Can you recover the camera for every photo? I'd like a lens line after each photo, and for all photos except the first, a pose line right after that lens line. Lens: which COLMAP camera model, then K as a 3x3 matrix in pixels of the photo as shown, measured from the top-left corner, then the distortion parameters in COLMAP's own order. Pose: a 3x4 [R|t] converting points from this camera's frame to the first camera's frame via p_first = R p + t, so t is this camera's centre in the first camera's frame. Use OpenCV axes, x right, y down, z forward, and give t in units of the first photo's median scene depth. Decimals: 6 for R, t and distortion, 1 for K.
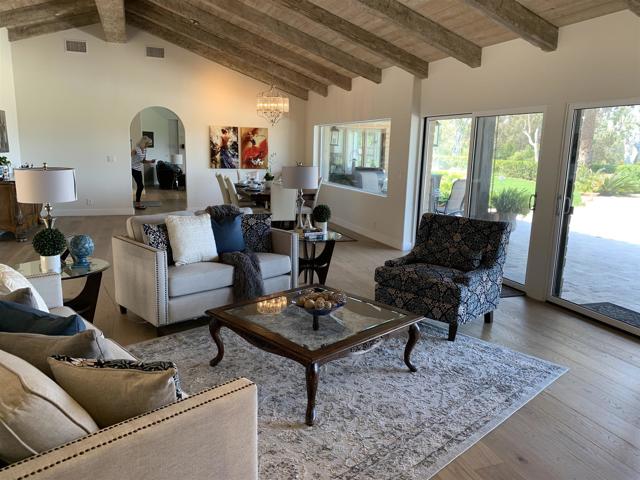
lens RADIAL K [[492.2, 0, 320.0], [0, 492.2, 240.0], [0, 0, 1]] dist [0.008209, -0.028899]
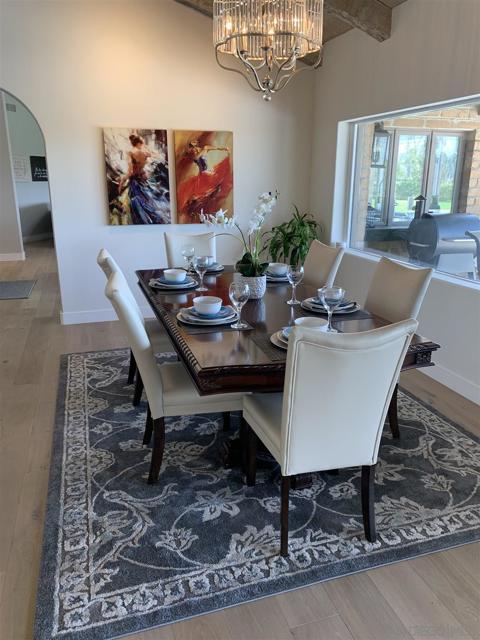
lens RADIAL K [[483.7, 0, 229.8], [0, 483.7, 319.6], [0, 0, 1]] dist [-0.002472, -0.005623]
pose [[0.997385, -0.002481, -0.072233, -0.078363], [0.009589, 0.995118, 0.098225, -0.100820], [0.071636, -0.098661, 0.992539, 0.551720]]
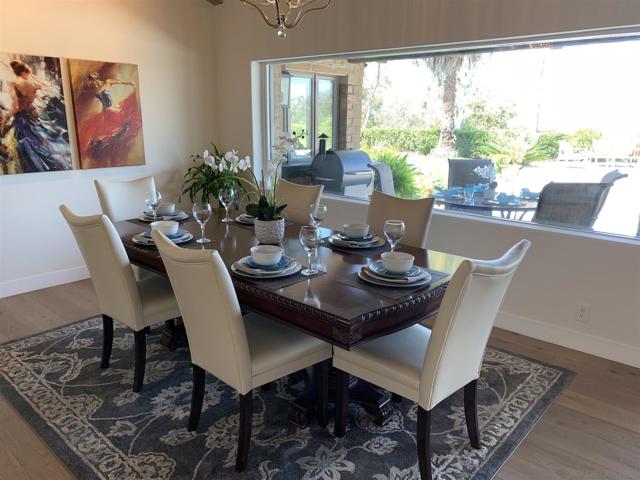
lens RADIAL K [[492.2, 0, 320.0], [0, 492.2, 240.0], [0, 0, 1]] dist [0.008209, -0.028899]
pose [[0.894254, -0.122438, 0.430486, -0.166448], [0.093922, 0.991773, 0.086973, -0.107266], [-0.437594, -0.037344, 0.898397, 0.576297]]
